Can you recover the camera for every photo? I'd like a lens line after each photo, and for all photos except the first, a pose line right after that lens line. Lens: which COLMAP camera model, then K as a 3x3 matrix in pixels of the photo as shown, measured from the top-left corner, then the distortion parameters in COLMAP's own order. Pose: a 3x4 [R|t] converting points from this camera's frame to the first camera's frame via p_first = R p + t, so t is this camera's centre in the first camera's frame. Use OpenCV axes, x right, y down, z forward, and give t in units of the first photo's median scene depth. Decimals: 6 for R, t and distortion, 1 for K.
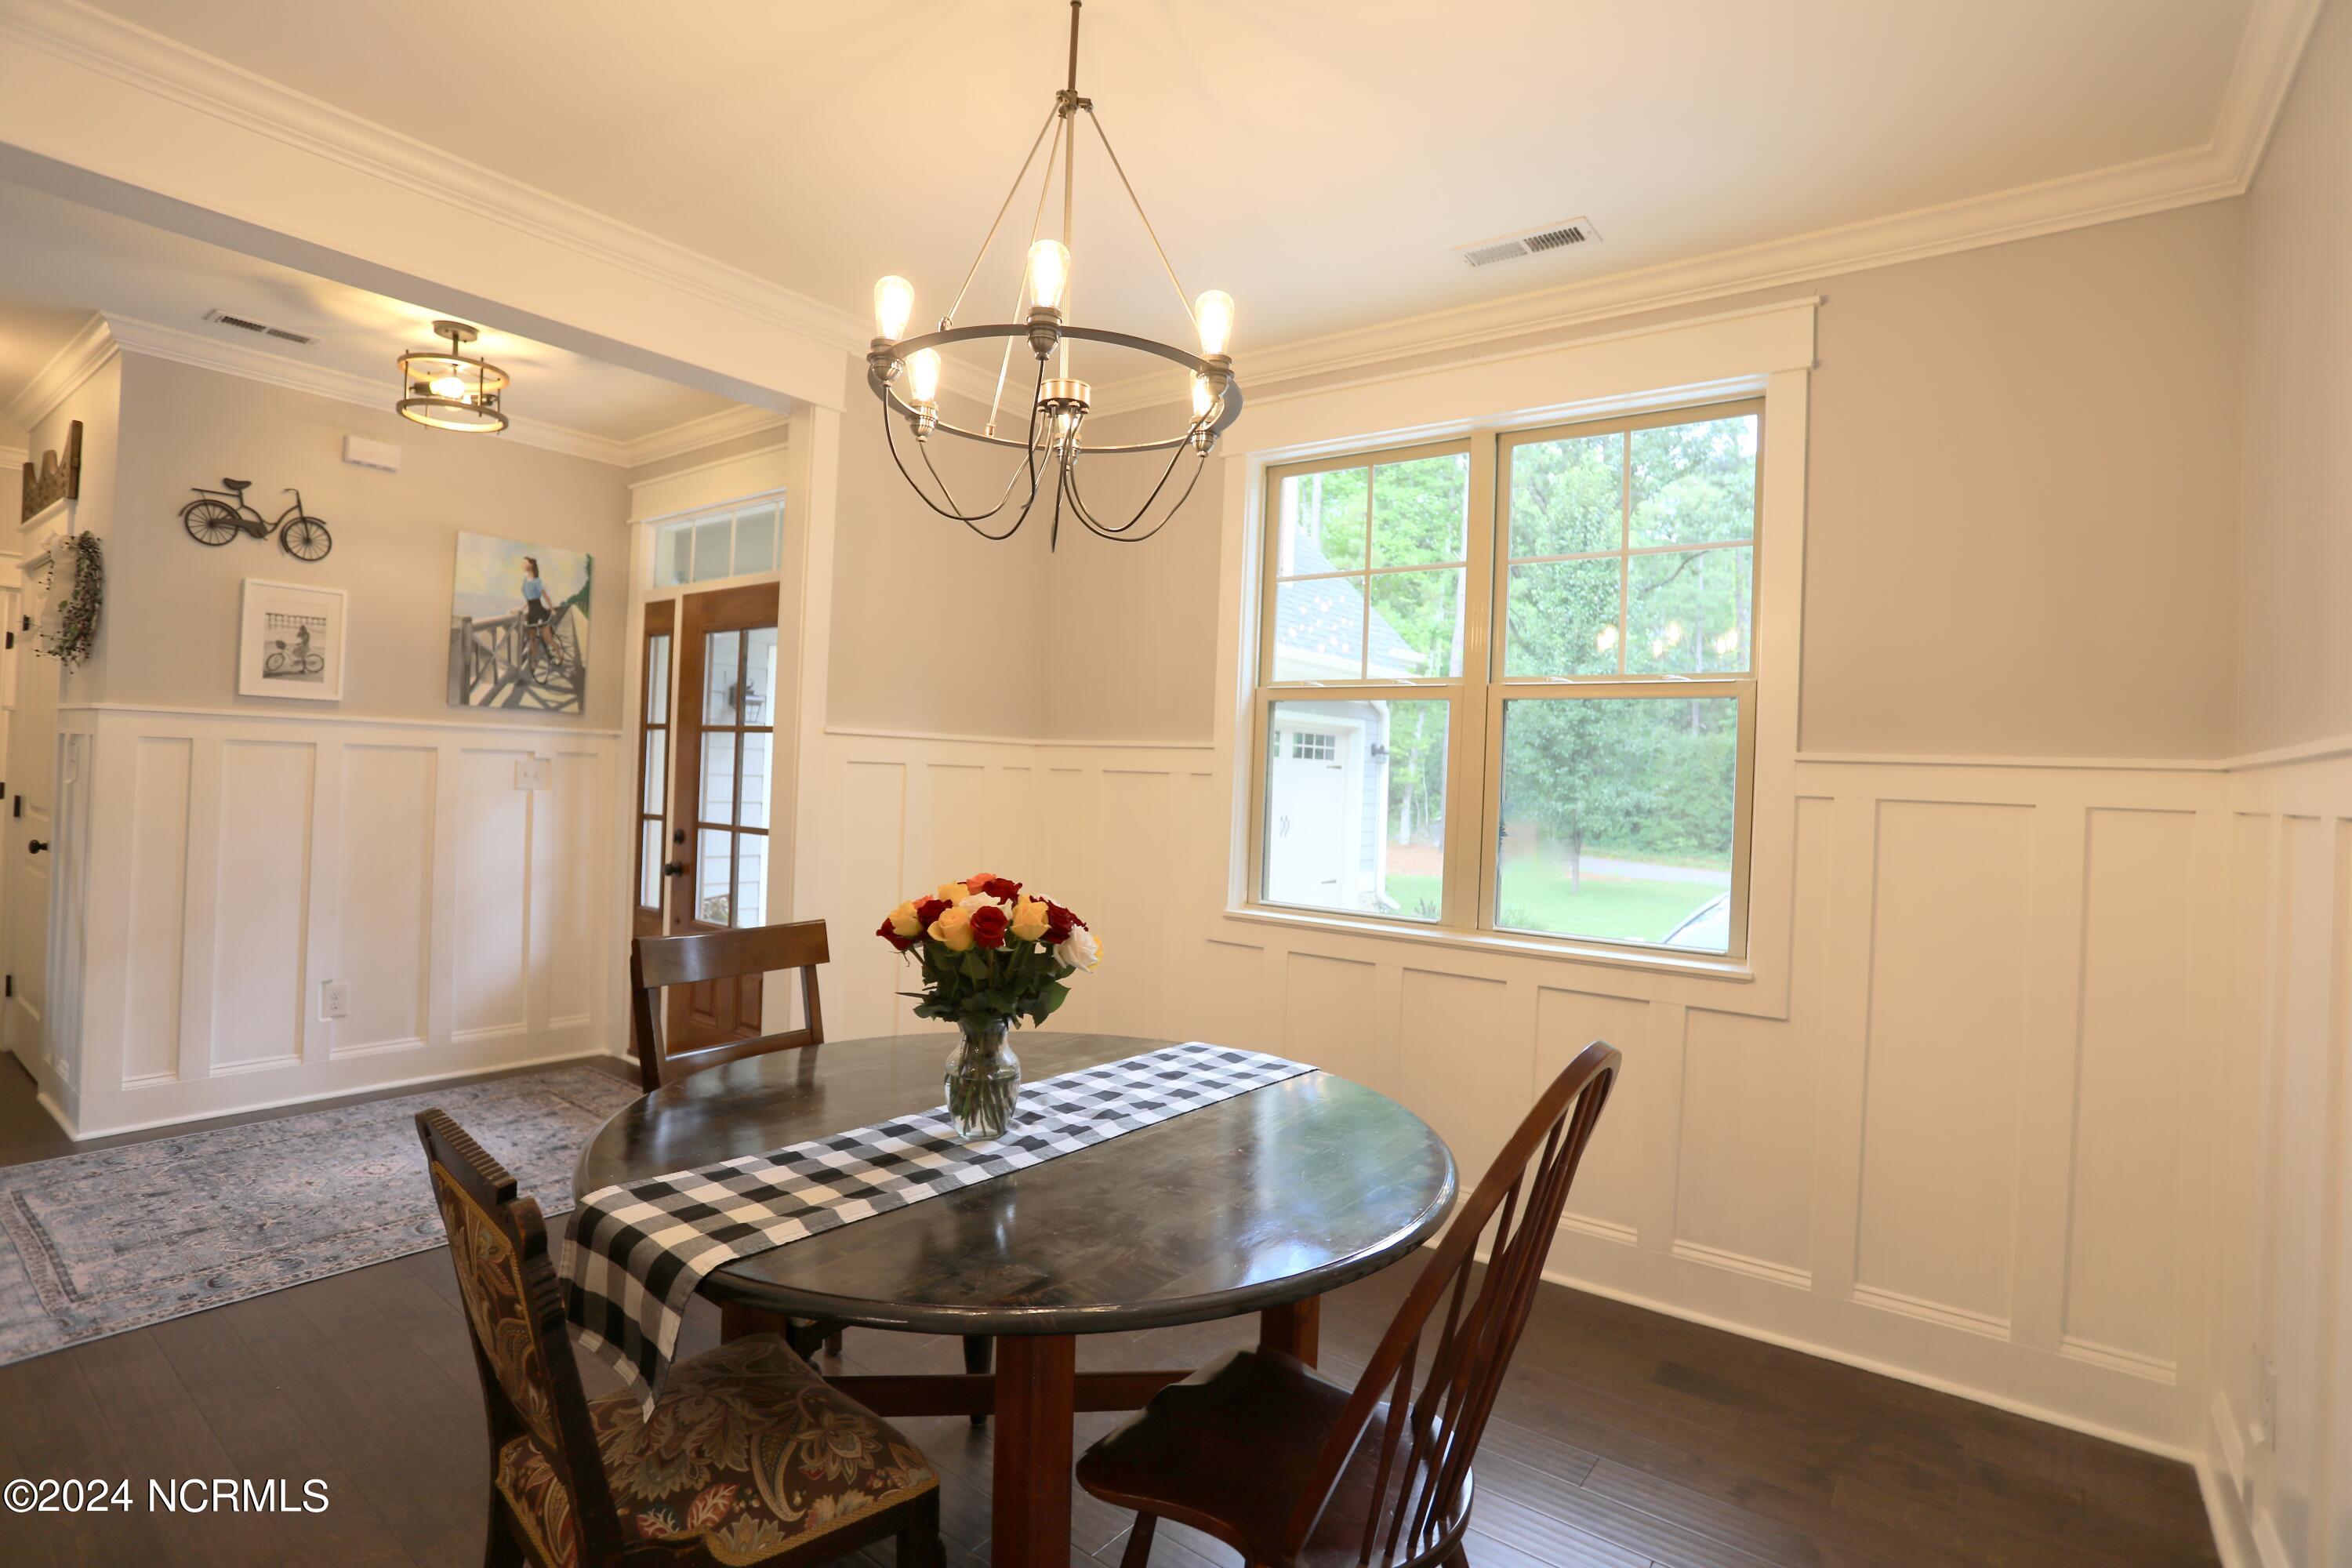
lens RADIAL K [[1139.2, 0, 1169.1], [0, 1139.2, 773.4], [0, 0, 1]] dist [-0.066902, 0.026075]
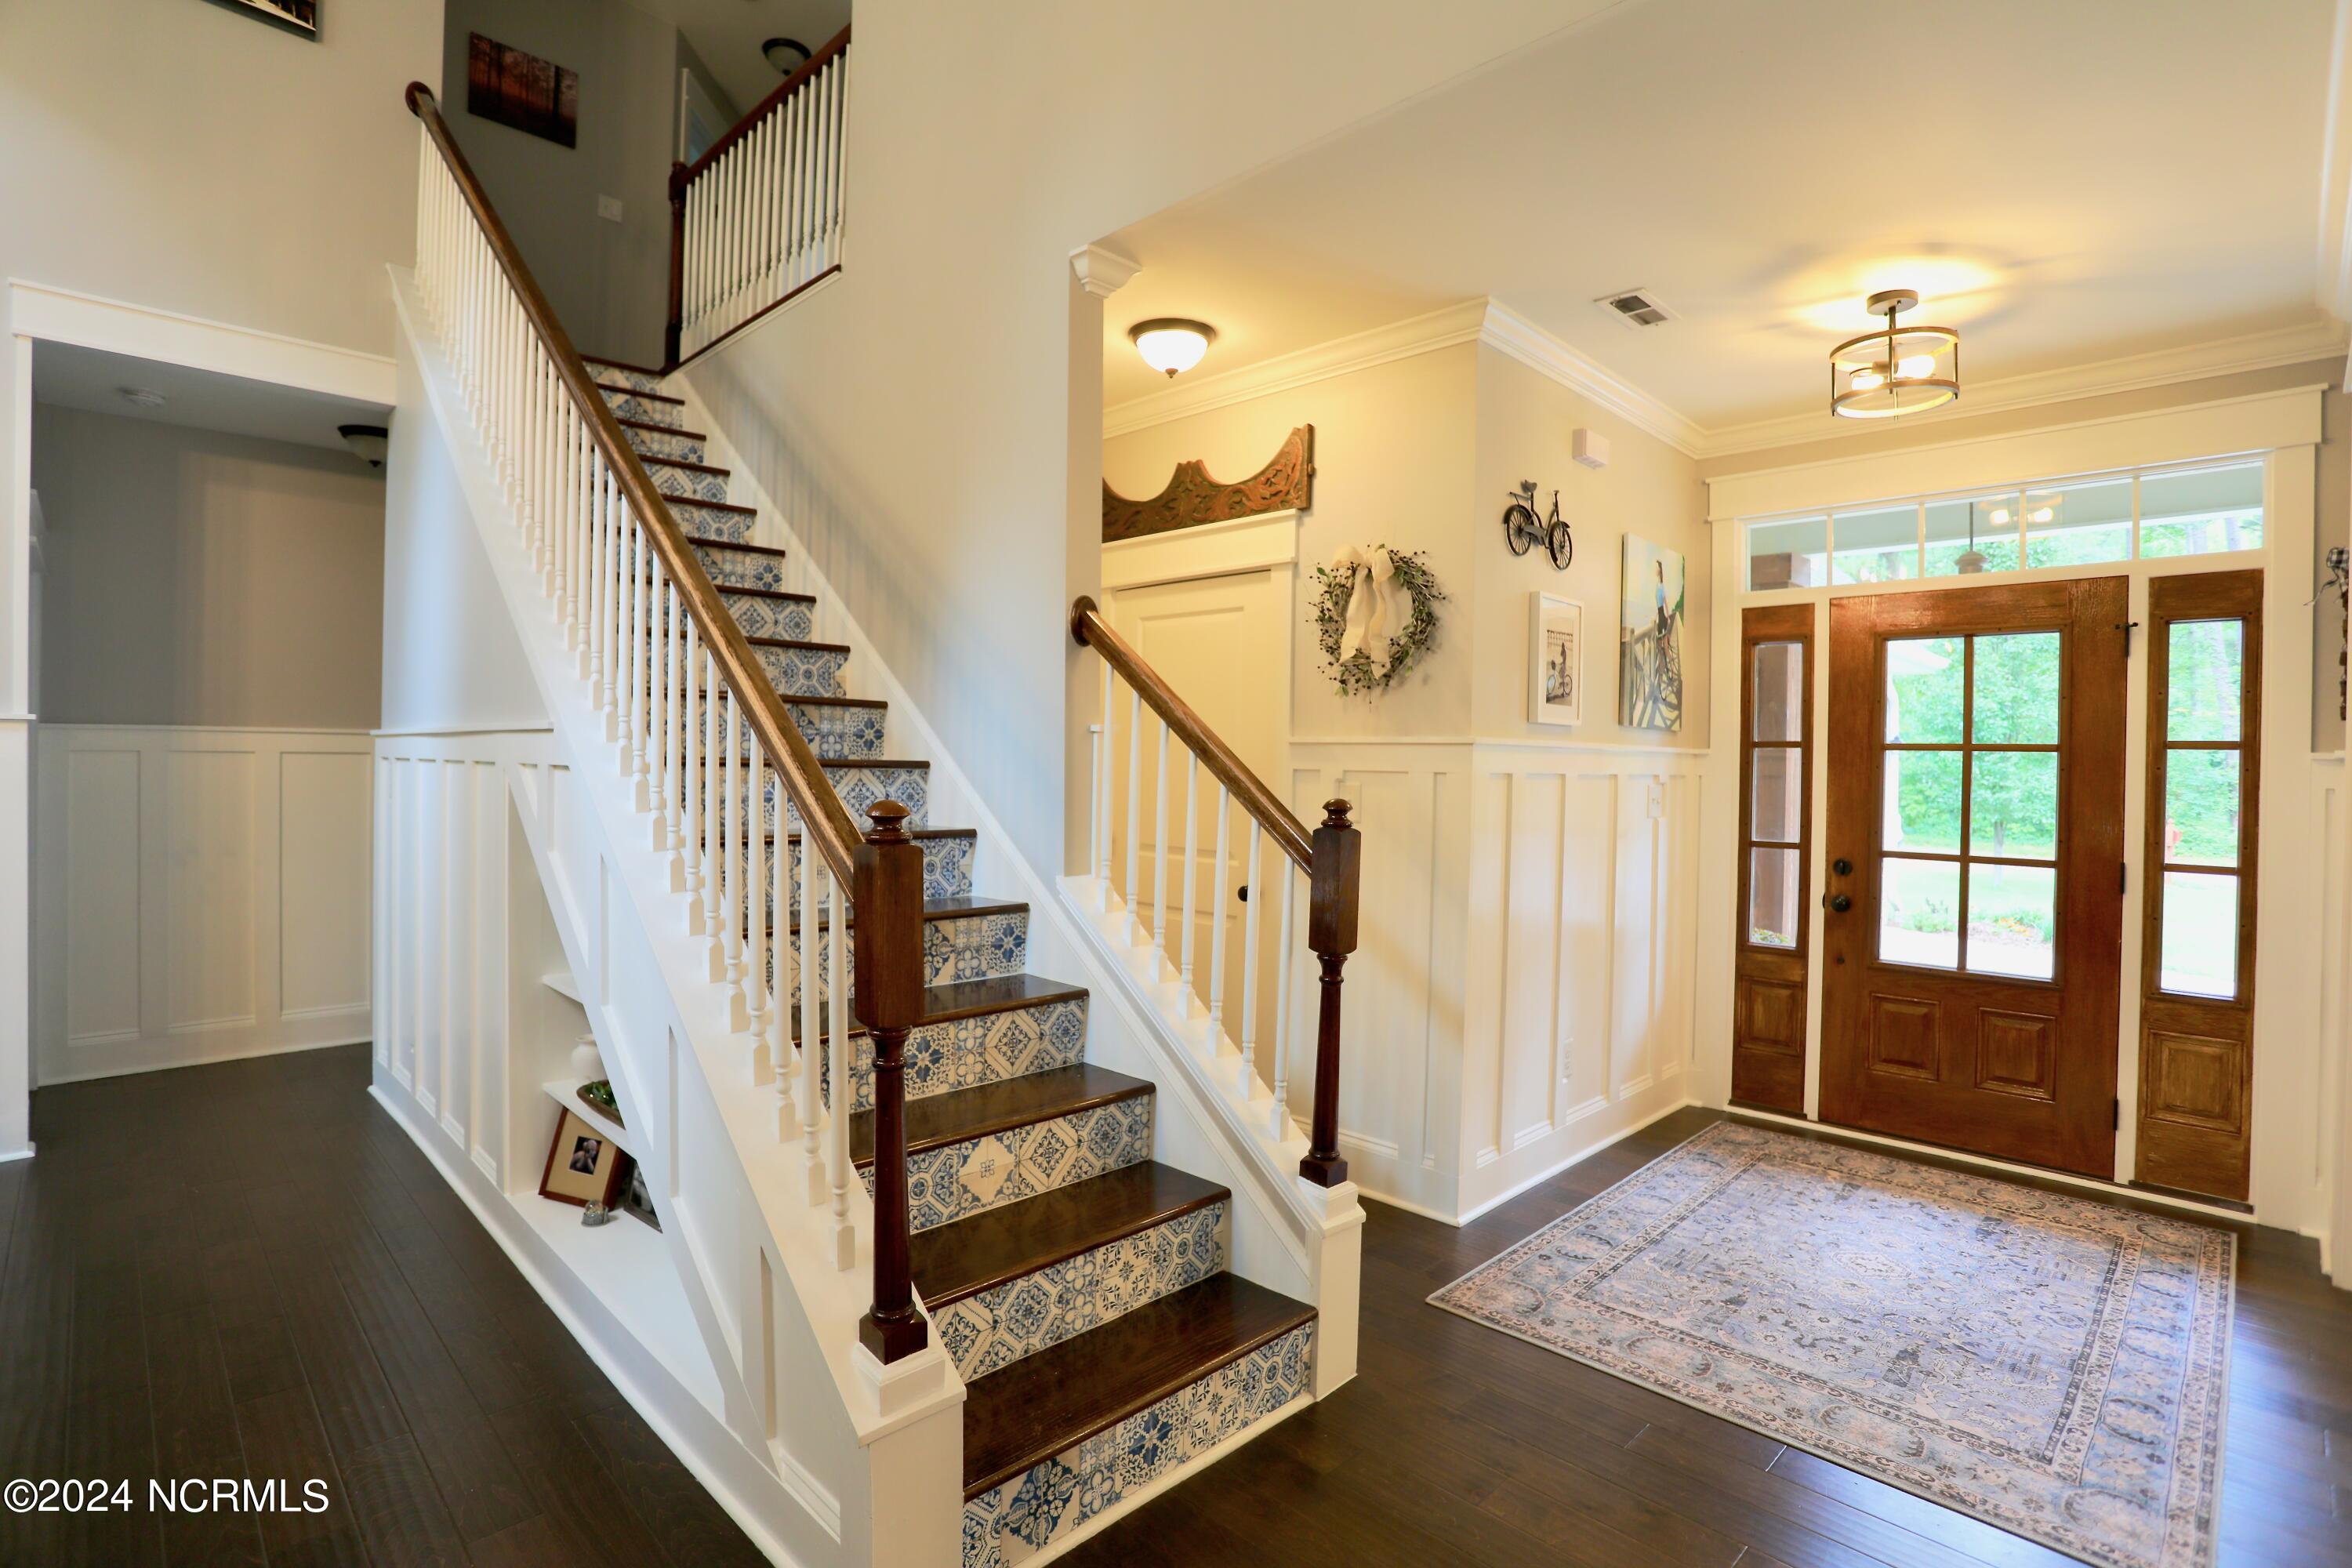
lens RADIAL K [[1139.2, 0, 1175.6], [0, 1139.2, 772.6], [0, 0, 1]] dist [-0.066902, 0.026075]
pose [[0.990697, -0.021299, -0.134406, -0.979987], [0.021993, 0.999751, 0.003682, -0.039705], [0.134294, -0.006604, 0.990920, 0.051790]]
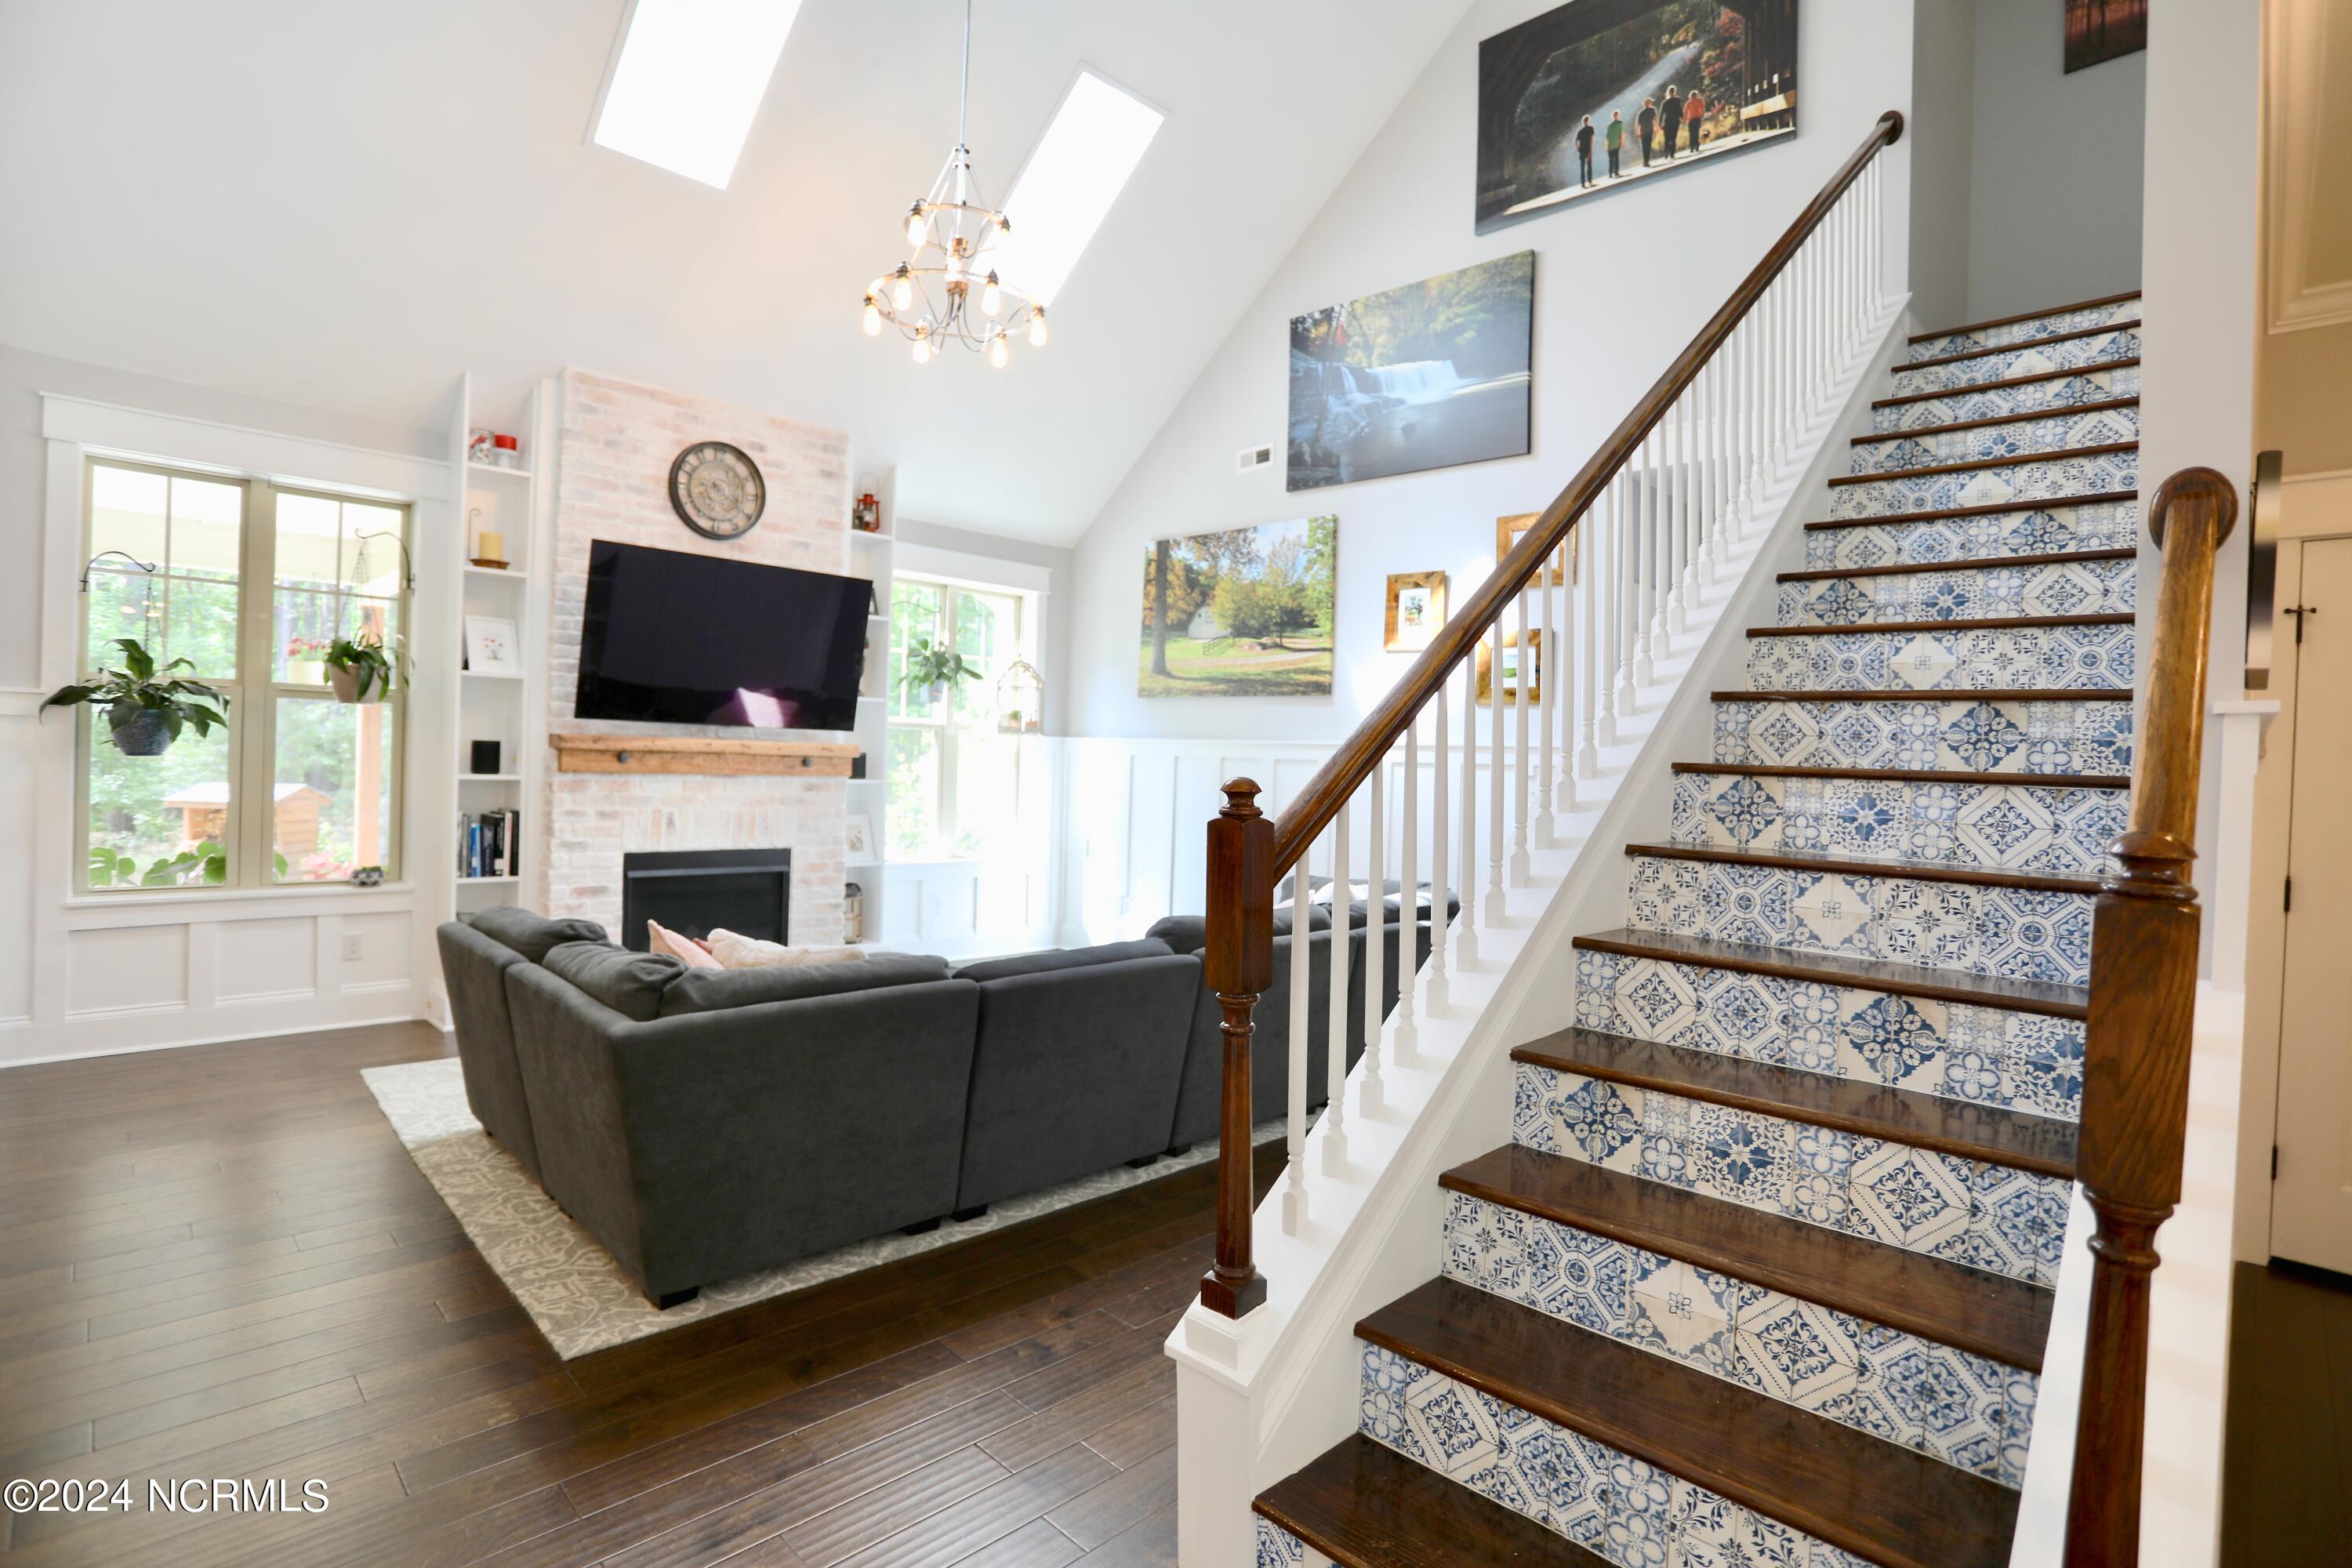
lens RADIAL K [[1139.2, 0, 1171.7], [0, 1139.2, 760.8], [0, 0, 1]] dist [-0.066902, 0.026075]
pose [[-0.128903, -0.039449, -0.990872, -0.695913], [-0.037536, 0.998686, -0.034877, -0.021654], [0.990947, 0.032697, -0.130215, 0.480854]]
